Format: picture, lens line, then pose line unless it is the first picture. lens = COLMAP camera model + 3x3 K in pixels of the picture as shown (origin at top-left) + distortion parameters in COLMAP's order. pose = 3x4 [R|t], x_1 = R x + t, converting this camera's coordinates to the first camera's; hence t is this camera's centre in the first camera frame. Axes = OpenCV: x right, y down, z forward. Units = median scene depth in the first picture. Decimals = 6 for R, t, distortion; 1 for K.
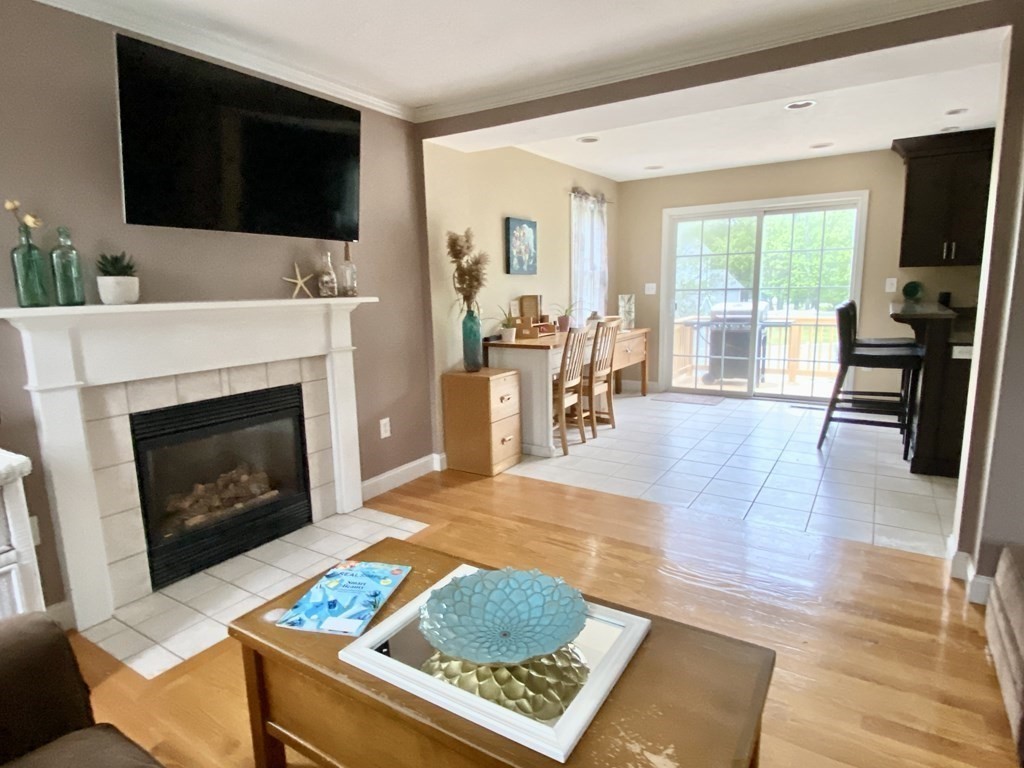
lens RADIAL K [[565.7, 0, 512.9], [0, 565.7, 383.4], [0, 0, 1]] dist [0.046546, -0.005410]
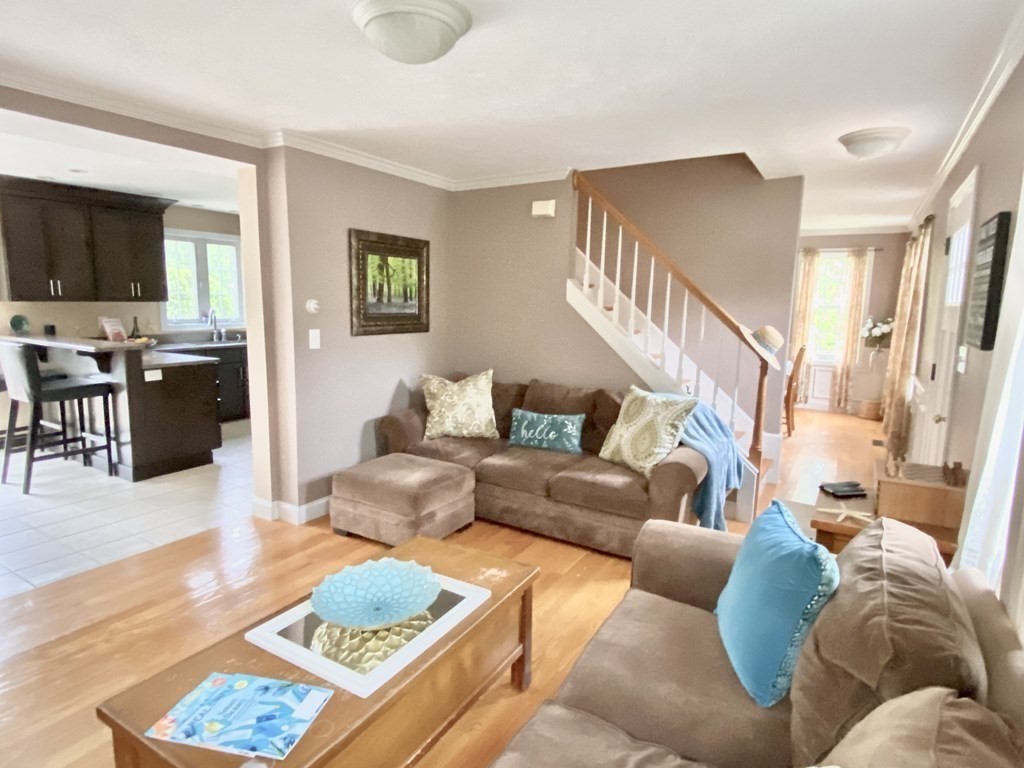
lens RADIAL K [[565.7, 0, 506.2], [0, 565.7, 380.5], [0, 0, 1]] dist [0.046546, -0.005410]
pose [[0.000735, -0.120890, 0.992666, -0.405185], [0.163241, 0.979365, 0.119149, -0.056669], [-0.986586, 0.161956, 0.020454, 0.196603]]
